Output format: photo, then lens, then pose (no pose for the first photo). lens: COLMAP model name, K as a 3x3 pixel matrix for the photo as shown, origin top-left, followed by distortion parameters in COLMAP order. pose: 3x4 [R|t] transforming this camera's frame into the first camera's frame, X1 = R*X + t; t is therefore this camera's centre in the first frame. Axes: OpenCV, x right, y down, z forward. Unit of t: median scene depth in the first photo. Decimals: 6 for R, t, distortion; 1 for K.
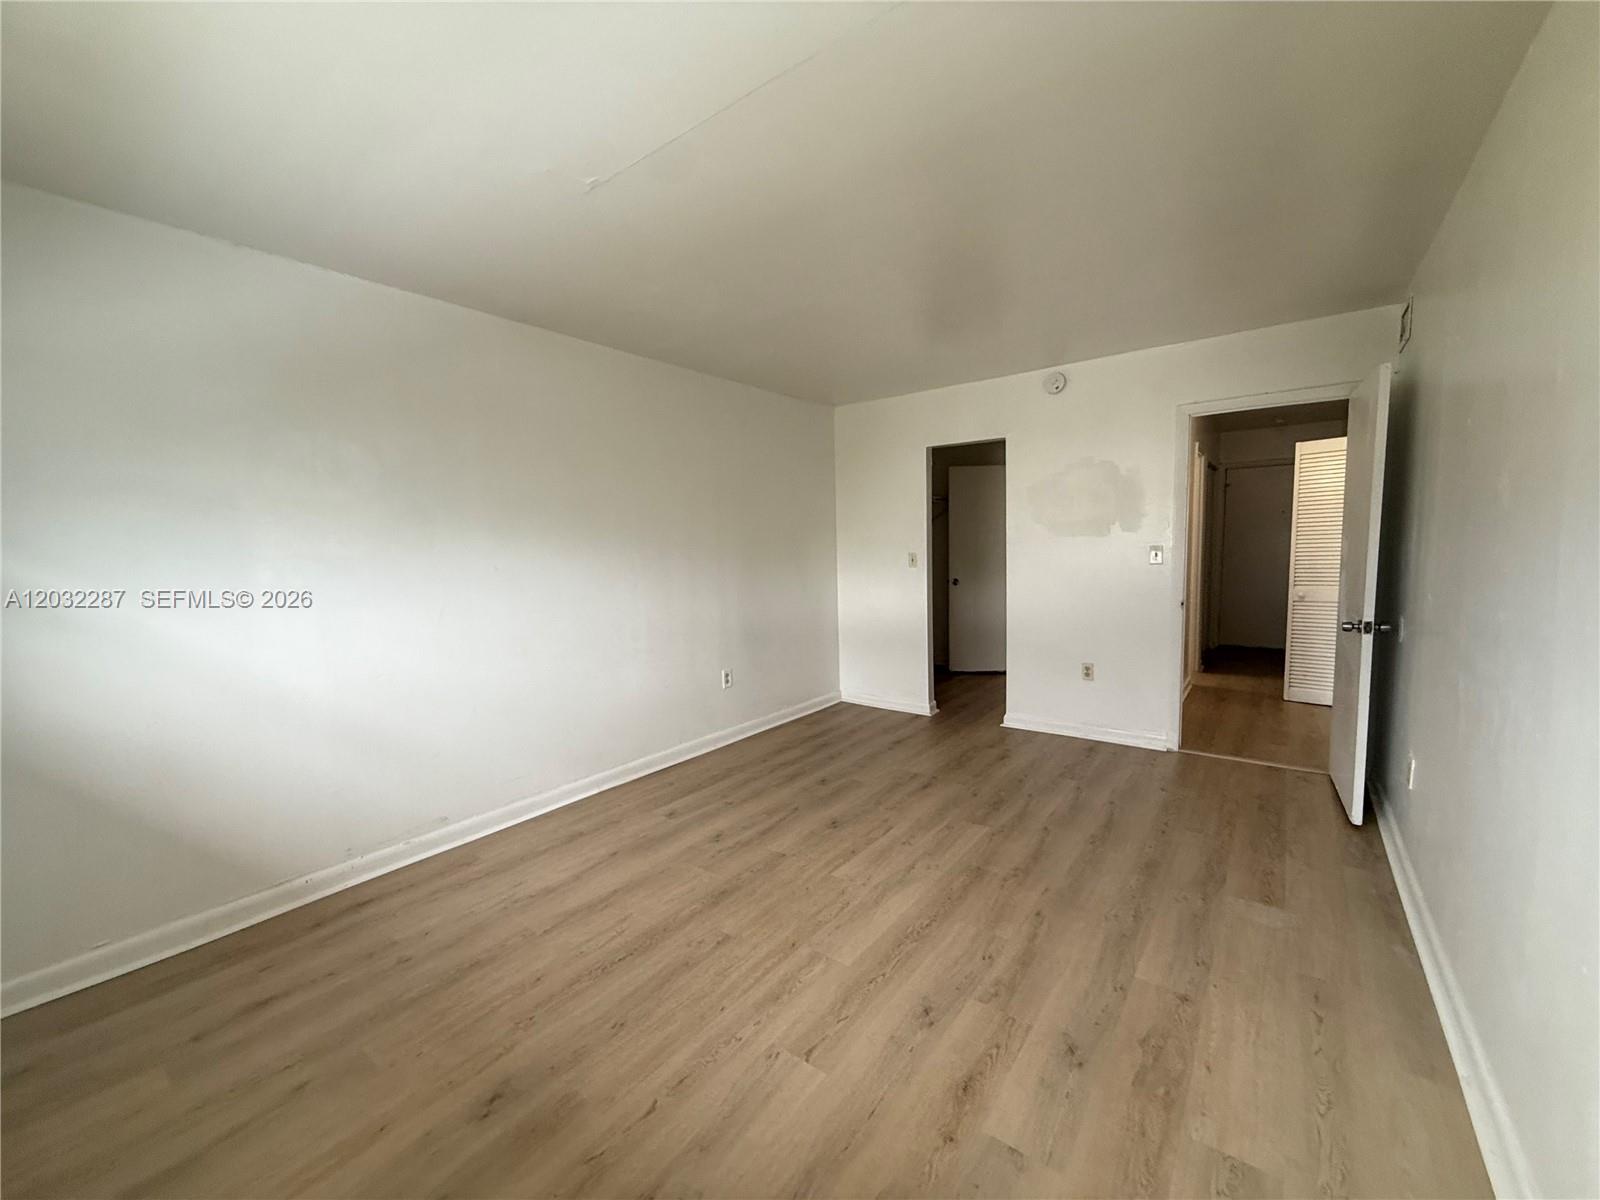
lens RADIAL K [[638.2, 0, 794.2], [0, 638.2, 603.7], [0, 0, 1]] dist [0.002329, 0.000239]
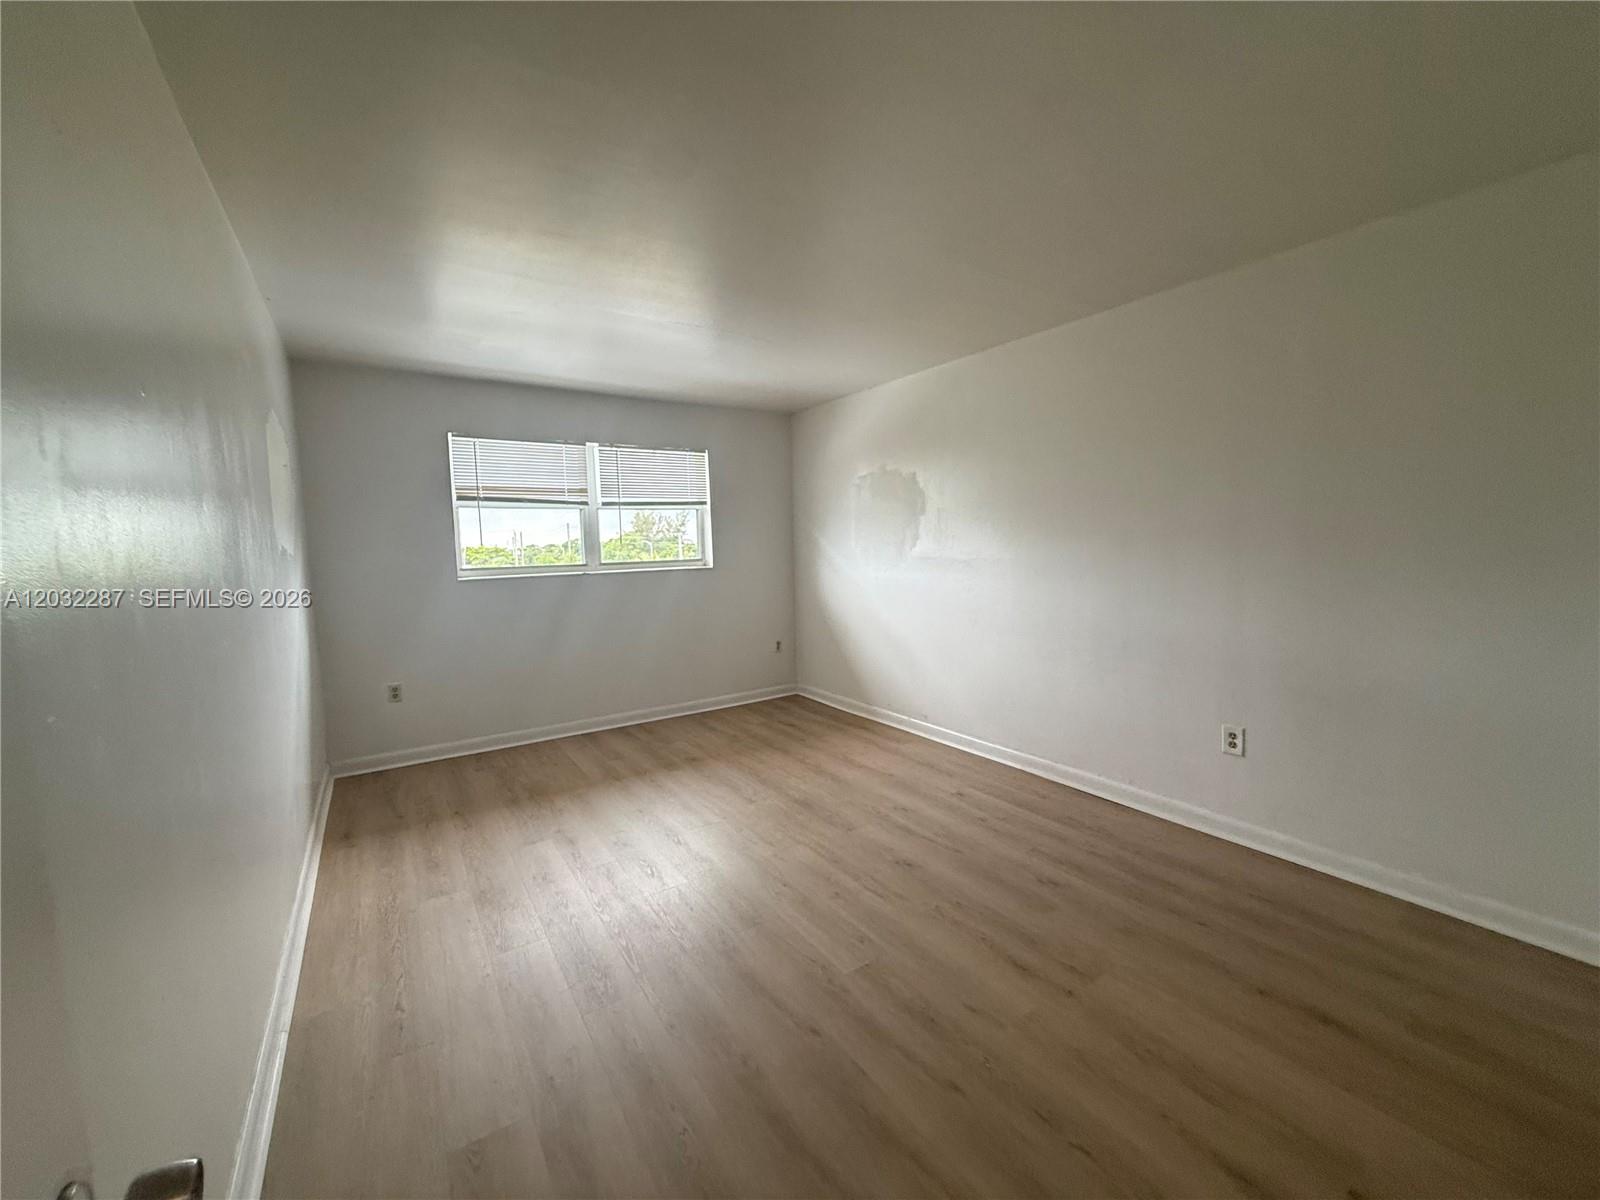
lens RADIAL K [[638.2, 0, 794.2], [0, 638.2, 603.7], [0, 0, 1]] dist [0.002329, 0.000239]
pose [[-0.329940, 0.121270, -0.936180, 0.845405], [-0.057200, 0.987324, 0.148054, -0.118941], [0.942267, 0.102398, -0.318821, 1.052559]]
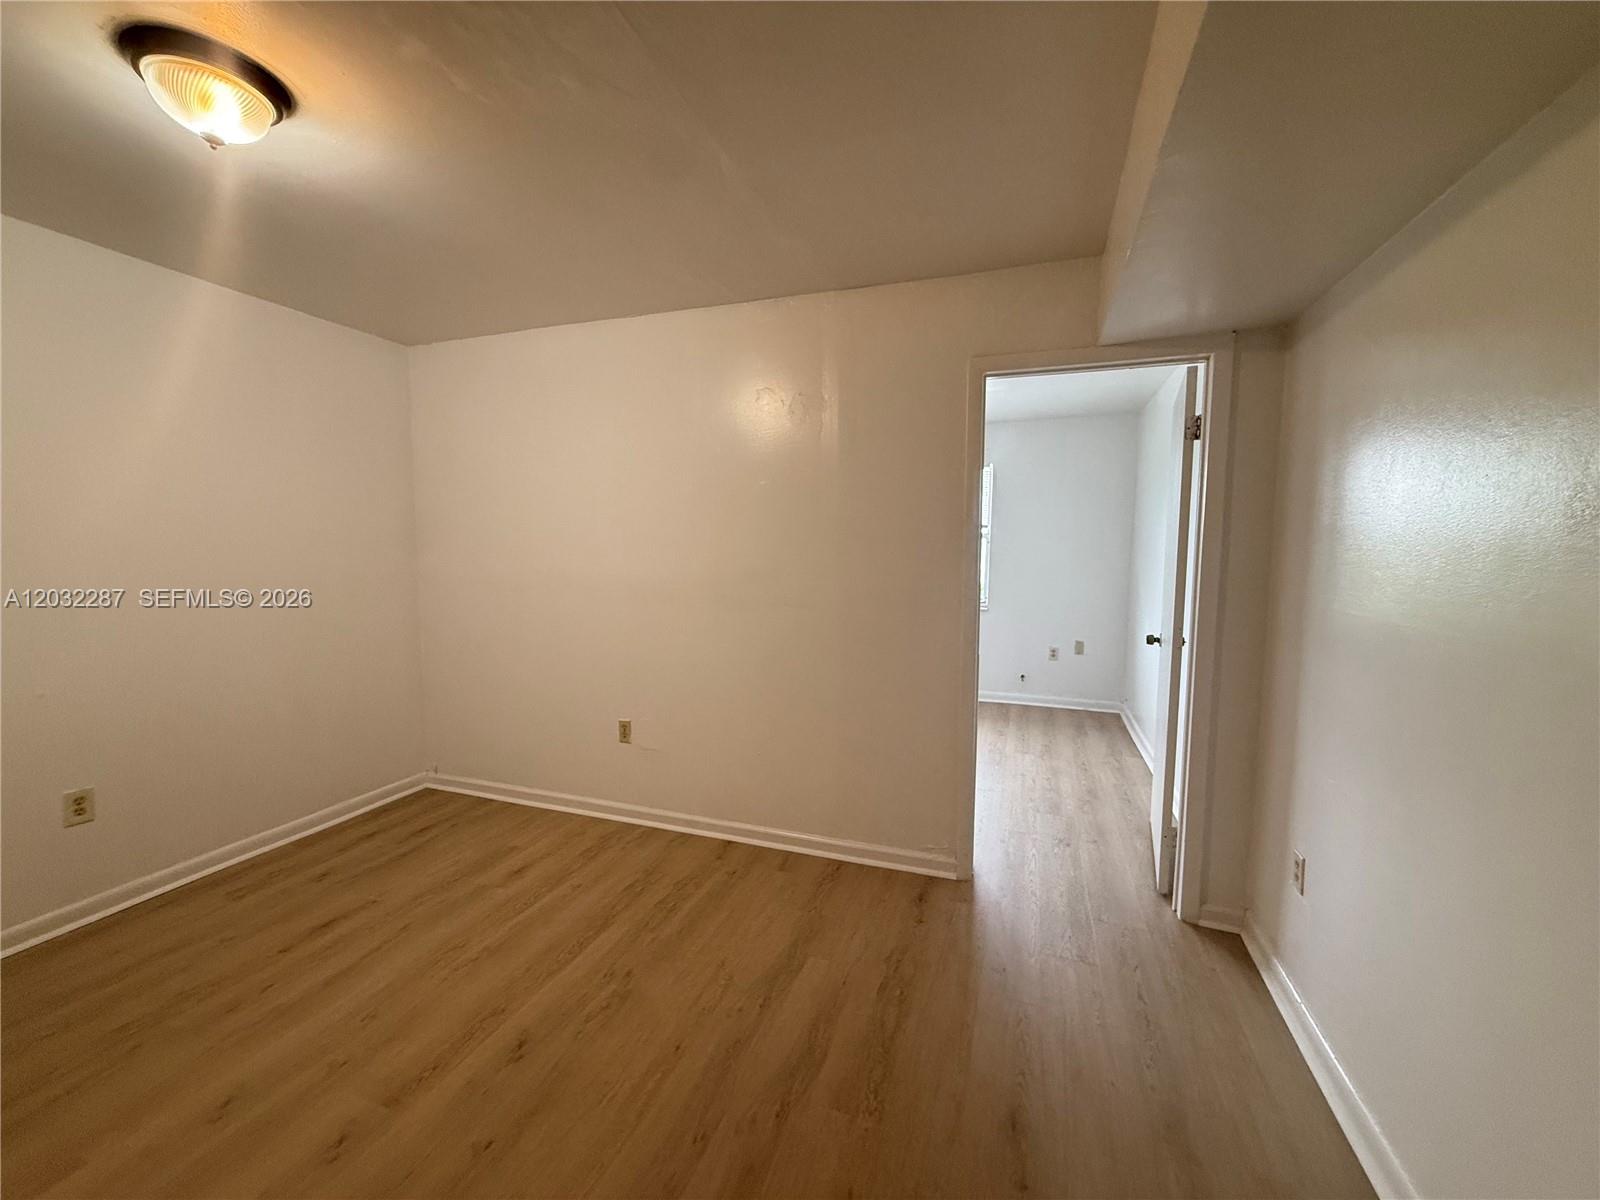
lens RADIAL K [[638.2, 0, 794.2], [0, 638.2, 603.7], [0, 0, 1]] dist [0.002329, 0.000239]
pose [[-0.954695, 0.047016, -0.293847, 1.152131], [-0.009421, 0.982171, 0.187755, -0.187096], [0.297435, 0.182017, -0.937231, 1.505096]]
